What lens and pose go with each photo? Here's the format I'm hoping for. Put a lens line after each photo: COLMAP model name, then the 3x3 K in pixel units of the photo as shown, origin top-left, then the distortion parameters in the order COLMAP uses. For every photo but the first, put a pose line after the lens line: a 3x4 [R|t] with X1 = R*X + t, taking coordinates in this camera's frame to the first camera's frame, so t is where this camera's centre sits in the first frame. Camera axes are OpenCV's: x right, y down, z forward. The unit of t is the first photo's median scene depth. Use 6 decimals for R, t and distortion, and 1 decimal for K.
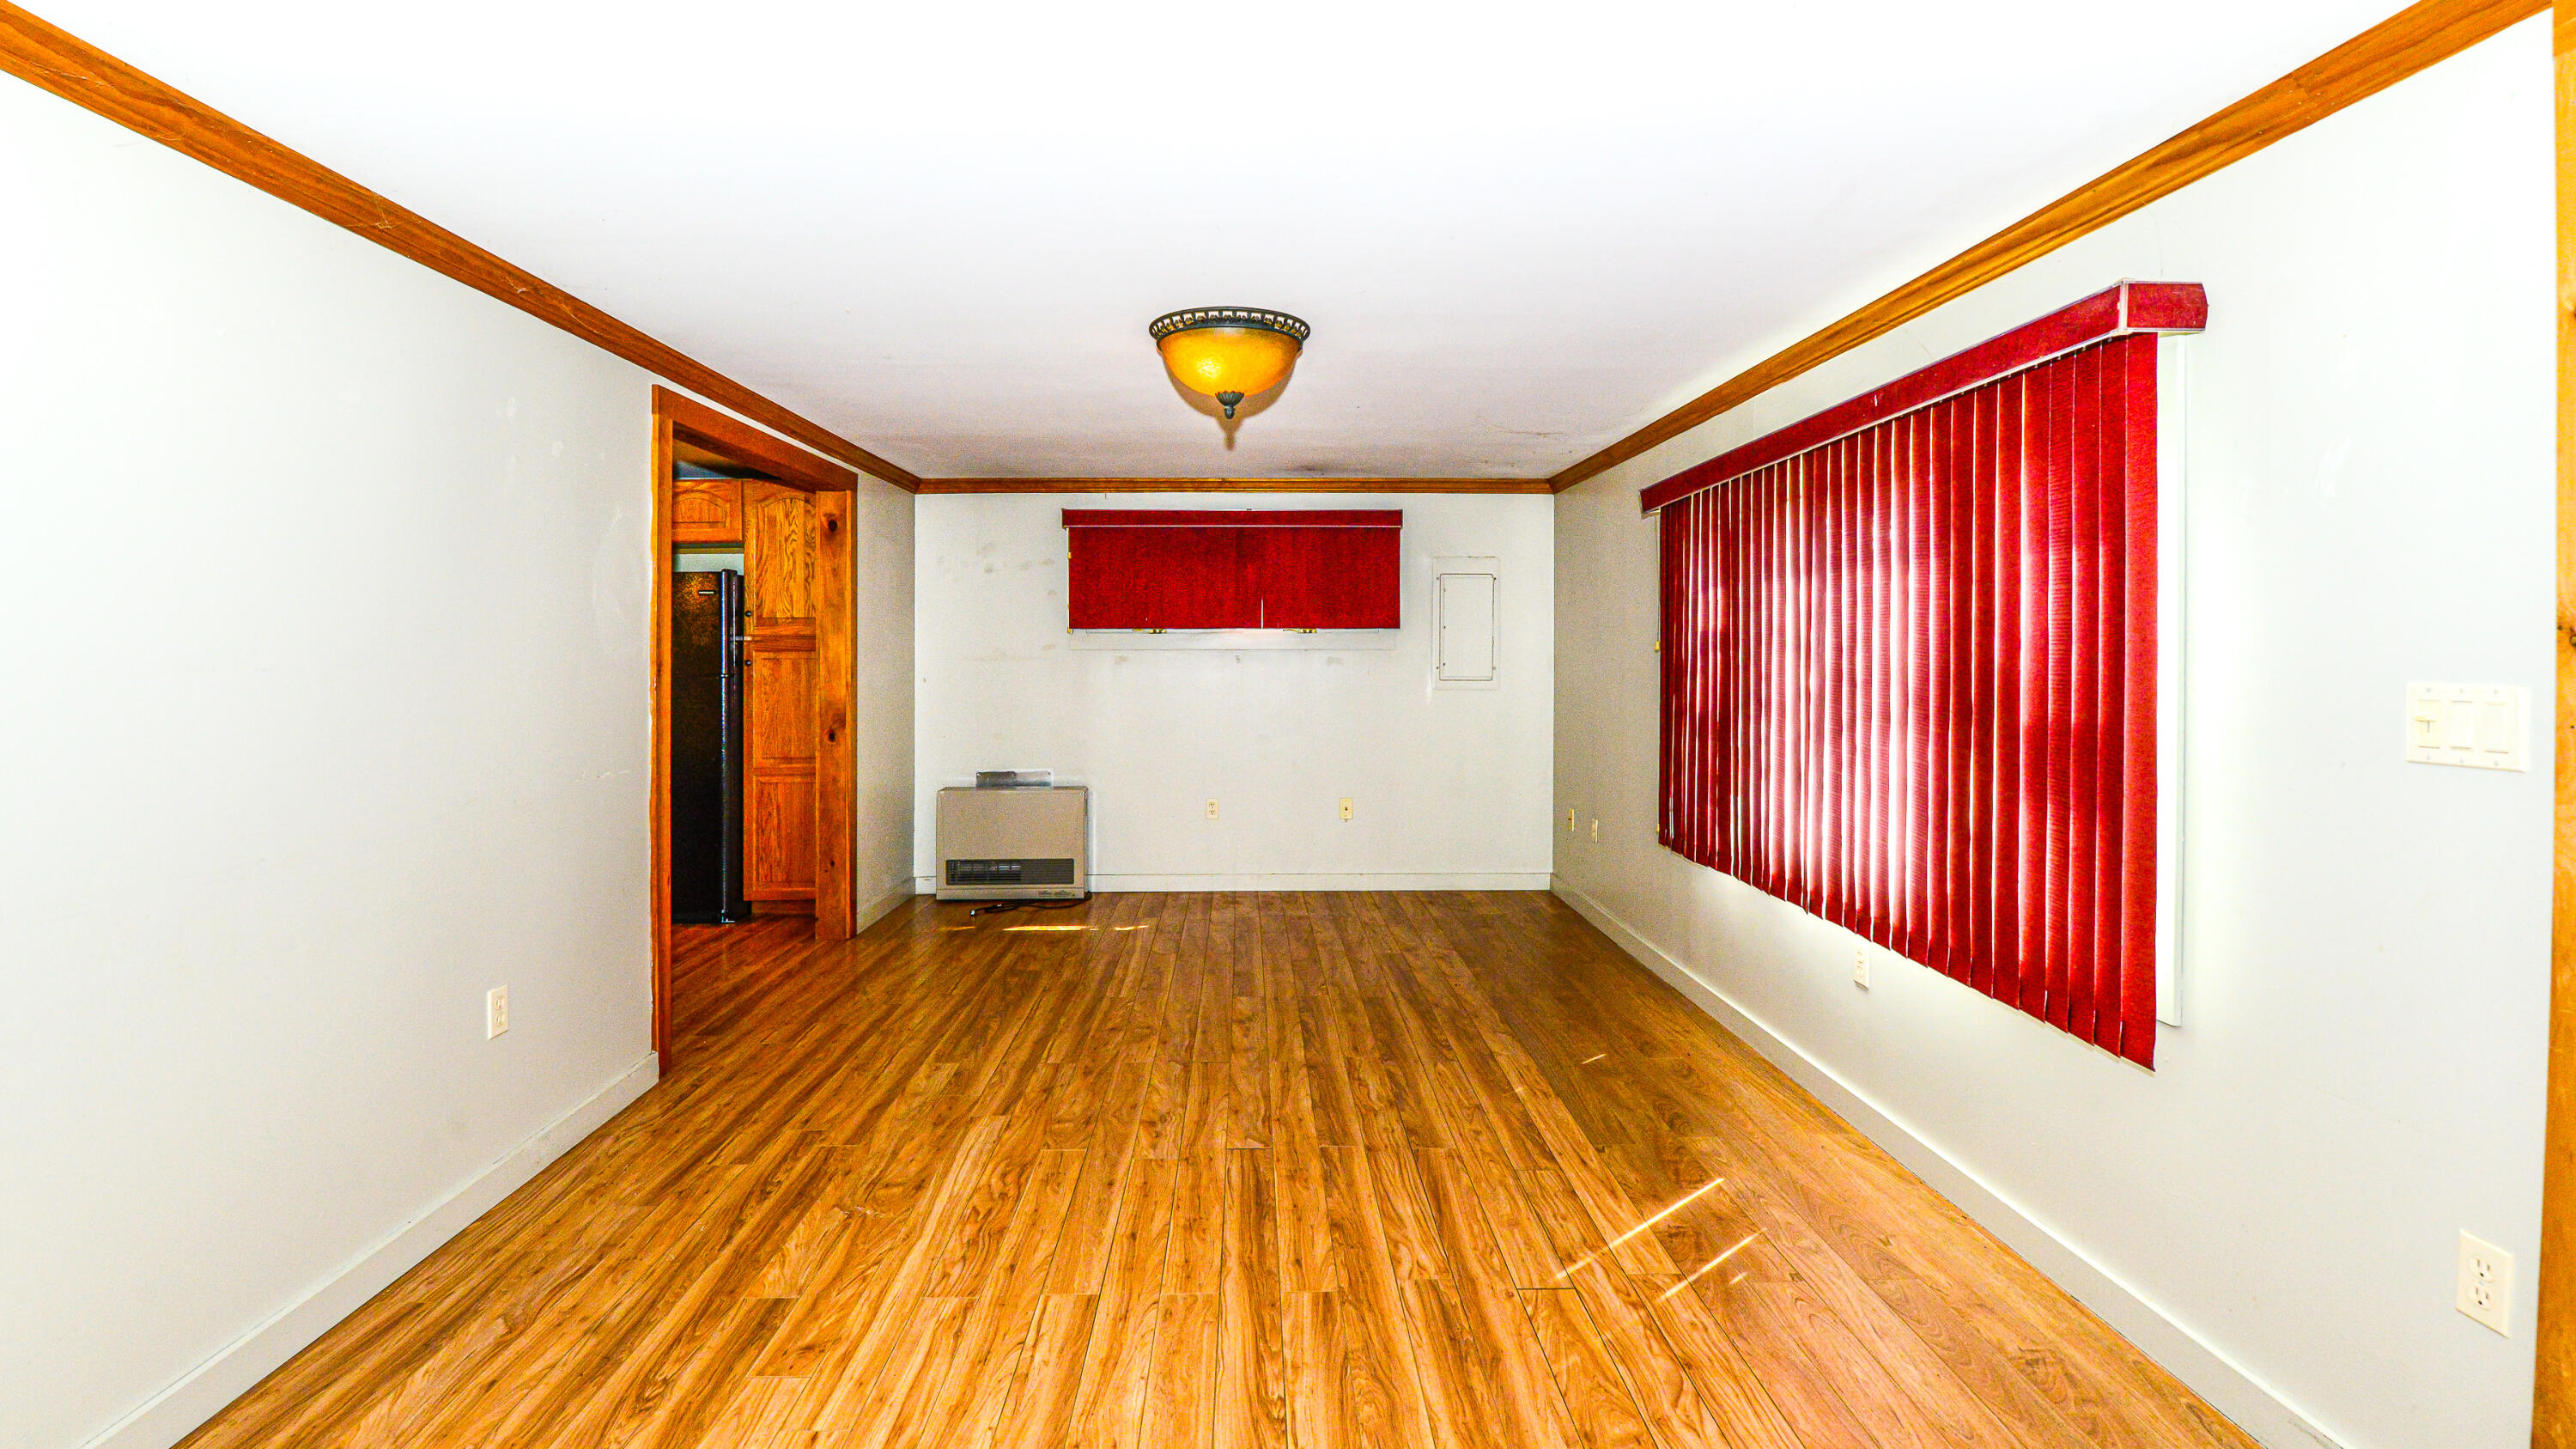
lens RADIAL K [[1147.4, 0, 1283.8], [0, 1147.4, 678.5], [0, 0, 1]] dist [-0.000352, -0.000214]
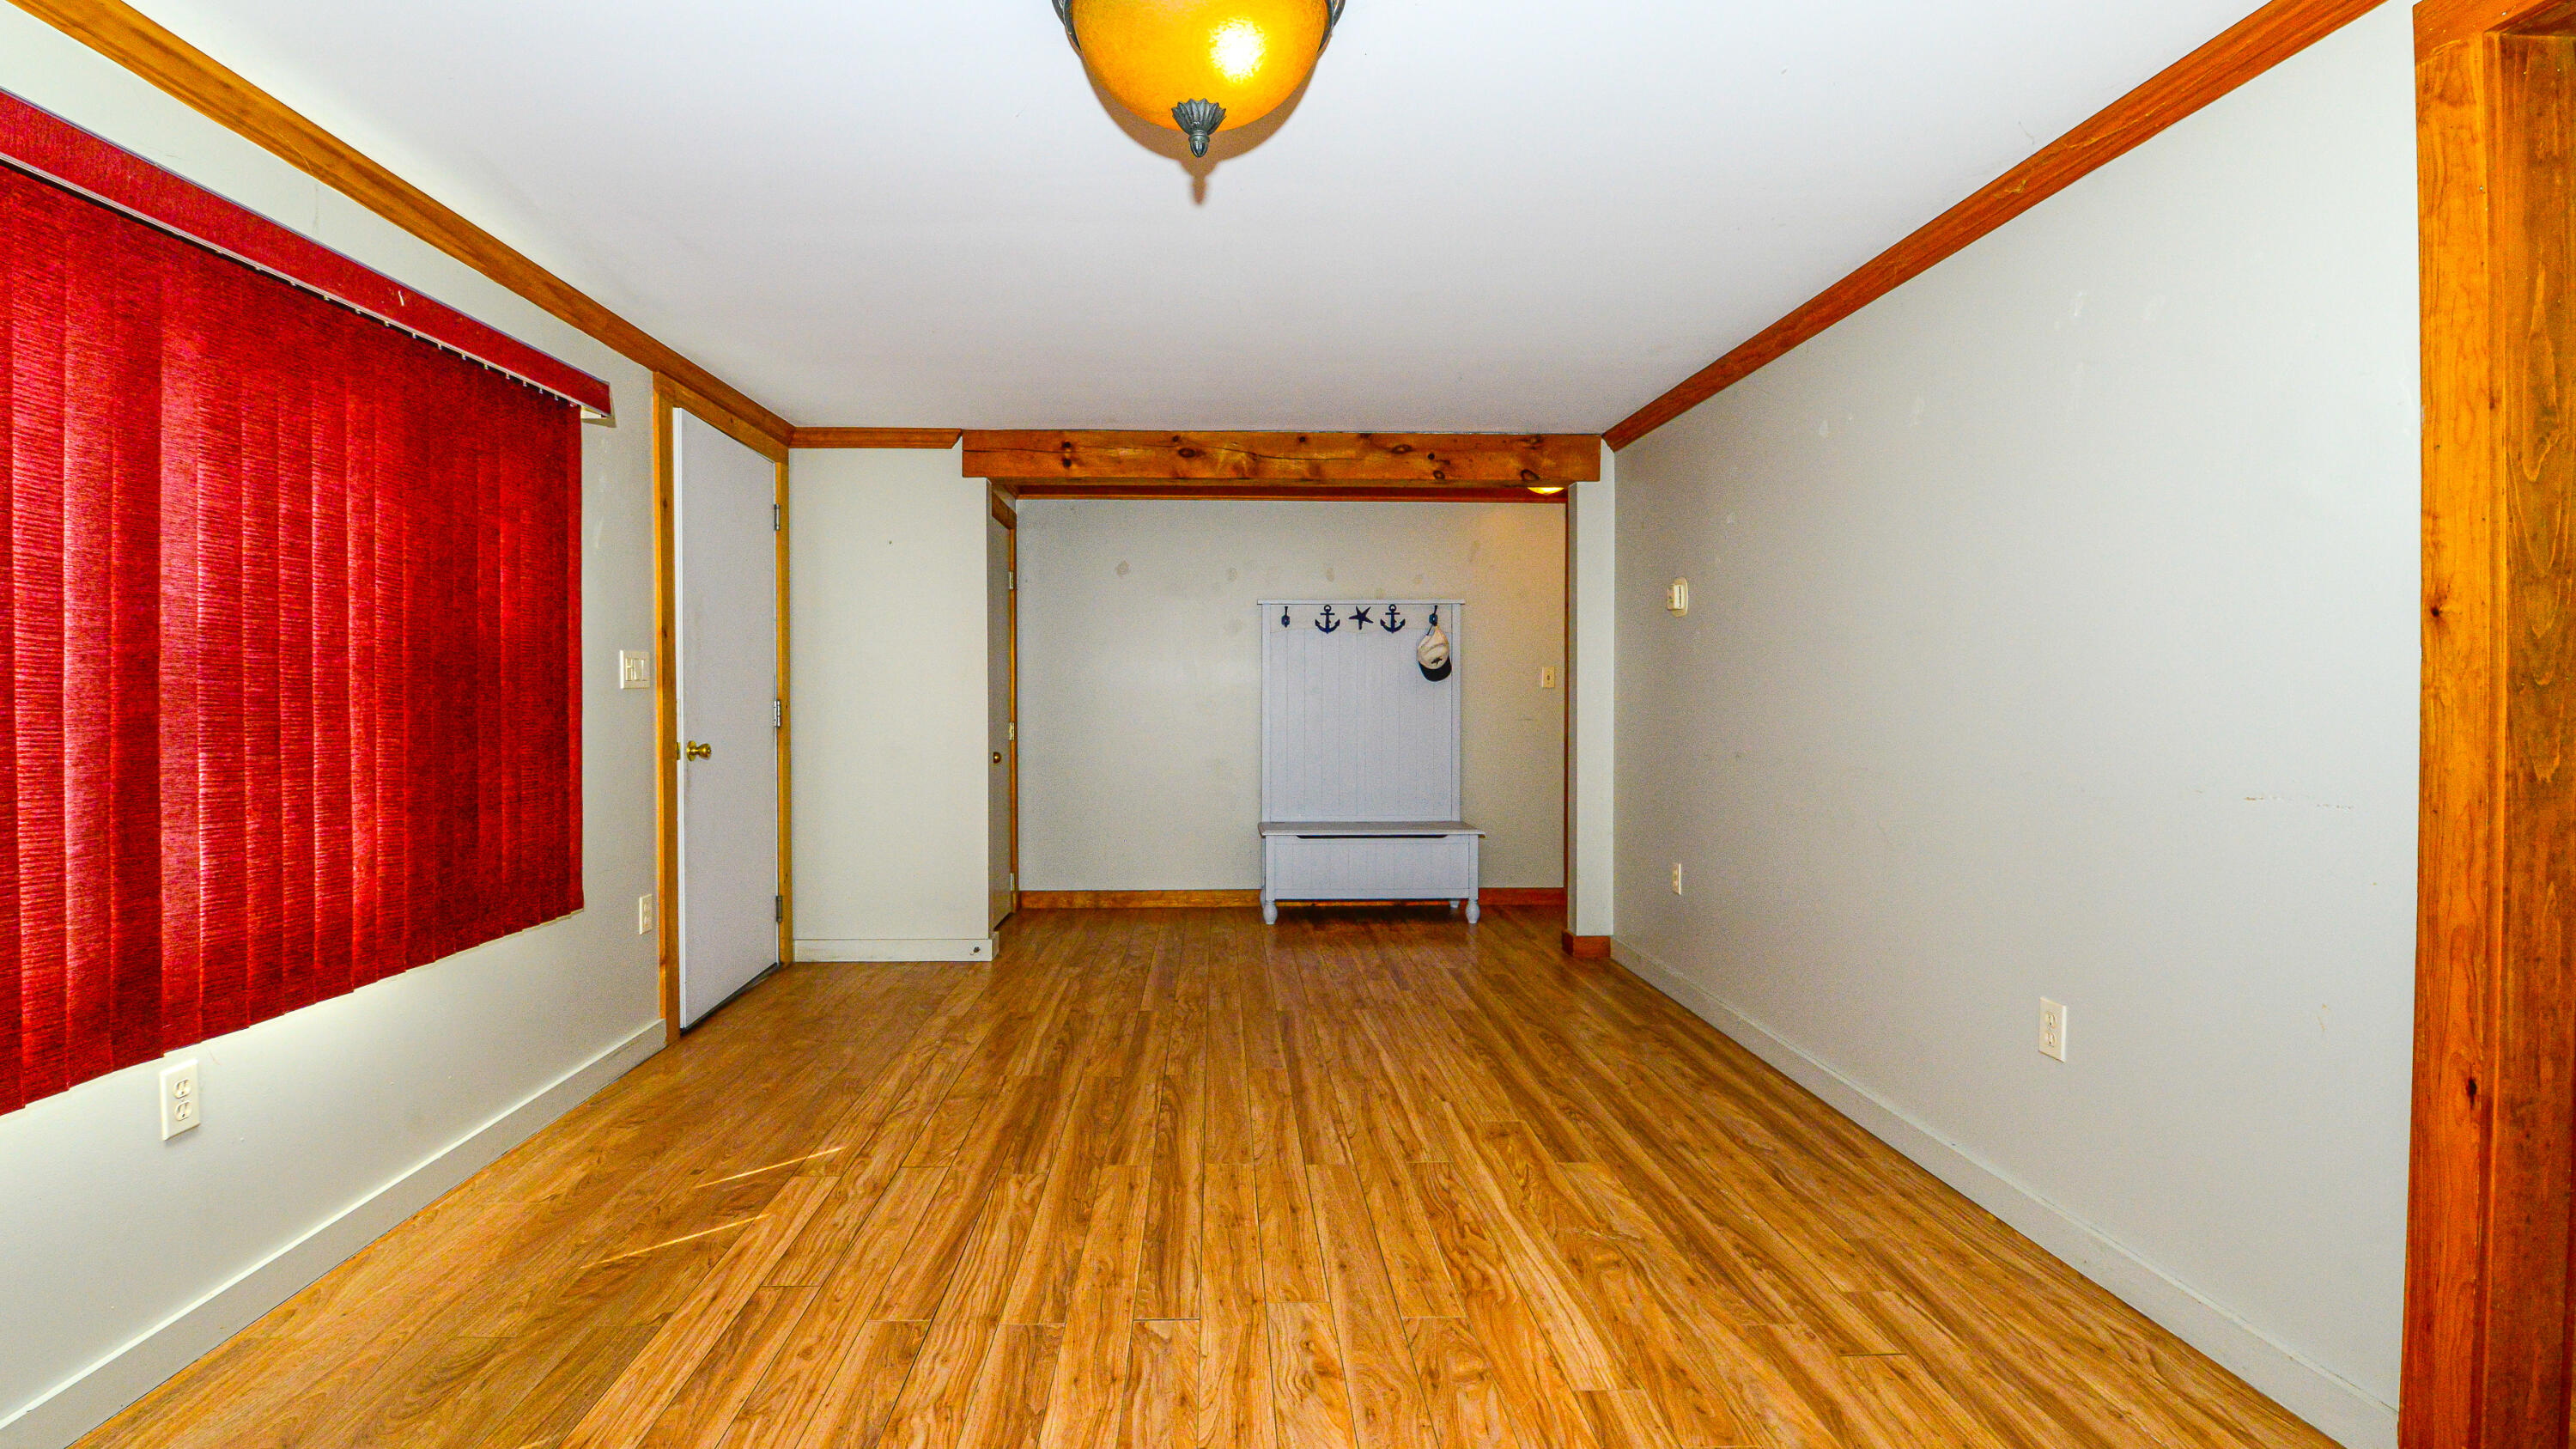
lens RADIAL K [[1147.4, 0, 1283.8], [0, 1147.4, 678.5], [0, 0, 1]] dist [-0.000352, -0.000214]
pose [[-0.999546, 0.002796, -0.029996, -0.088170], [0.002316, 0.999869, 0.016011, 0.012871], [0.030037, 0.015934, -0.999422, 1.840724]]
